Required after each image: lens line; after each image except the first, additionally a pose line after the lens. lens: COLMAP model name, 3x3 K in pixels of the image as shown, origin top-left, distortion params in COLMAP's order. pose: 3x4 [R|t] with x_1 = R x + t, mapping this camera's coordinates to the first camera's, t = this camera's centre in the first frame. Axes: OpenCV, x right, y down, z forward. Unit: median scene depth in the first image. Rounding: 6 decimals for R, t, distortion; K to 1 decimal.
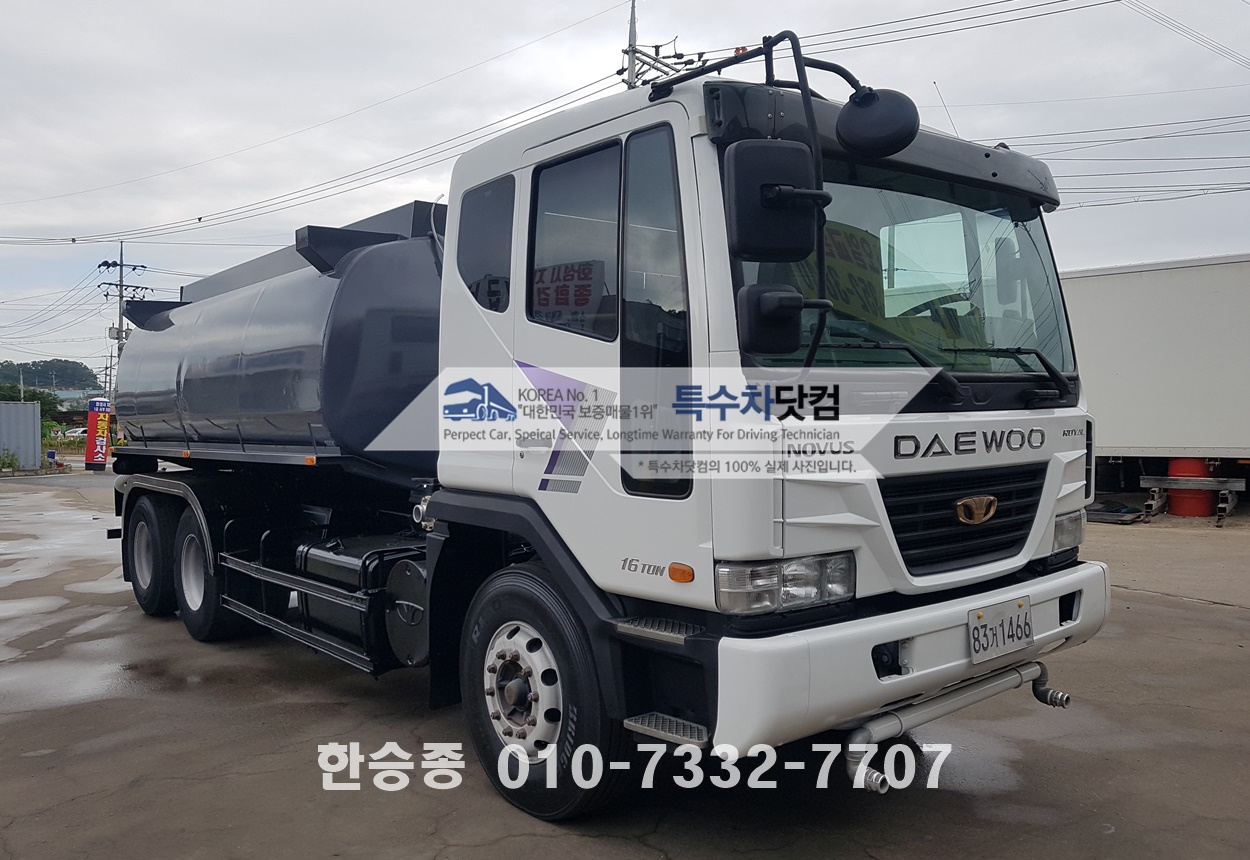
lens RADIAL K [[985.4, 0, 622.6], [0, 985.4, 428.7], [0, 0, 1]] dist [0.027356, -0.001828]
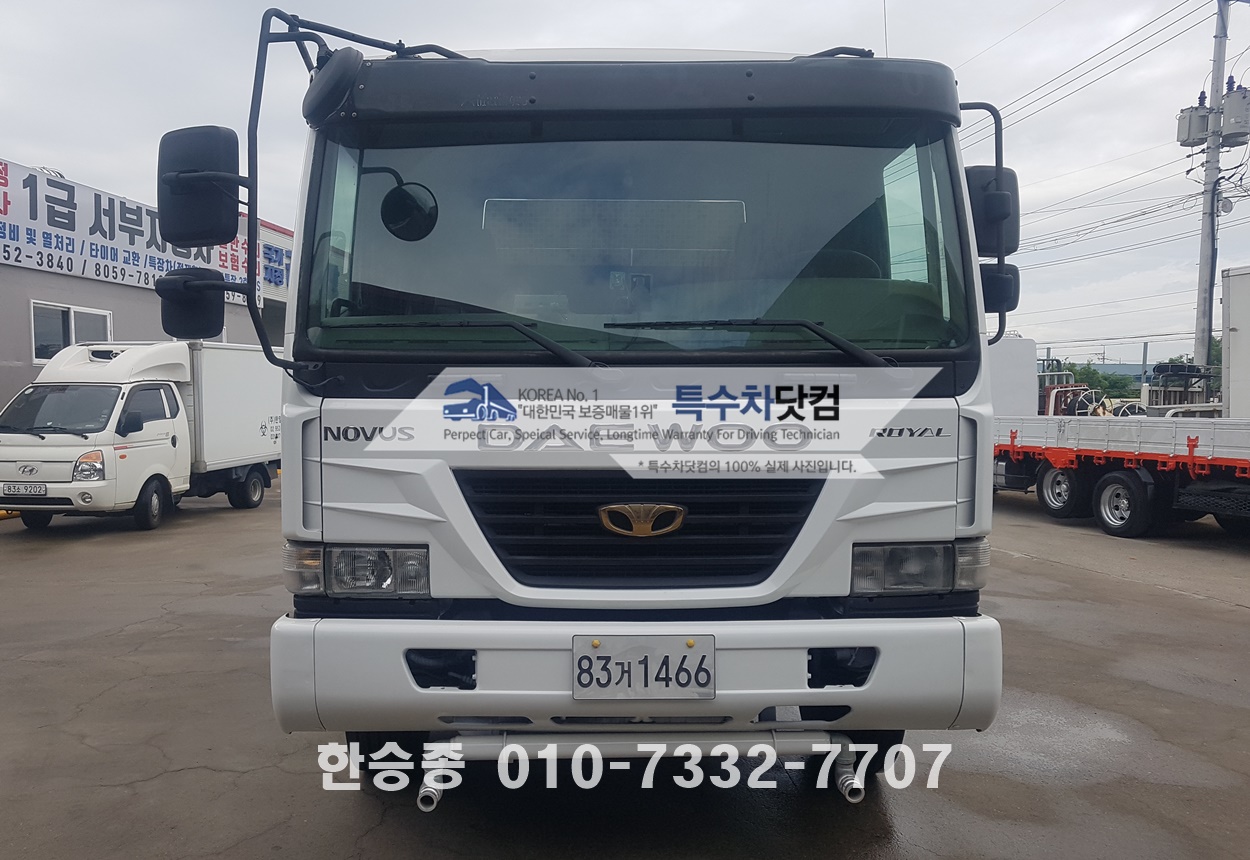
lens RADIAL K [[985.4, 0, 620.5], [0, 985.4, 426.4], [0, 0, 1]] dist [0.027356, -0.001828]
pose [[0.792588, 0.056474, -0.607137, 0.825619], [-0.032204, 0.998189, 0.050808, -0.035686], [0.608907, -0.020718, 0.792971, 0.337169]]
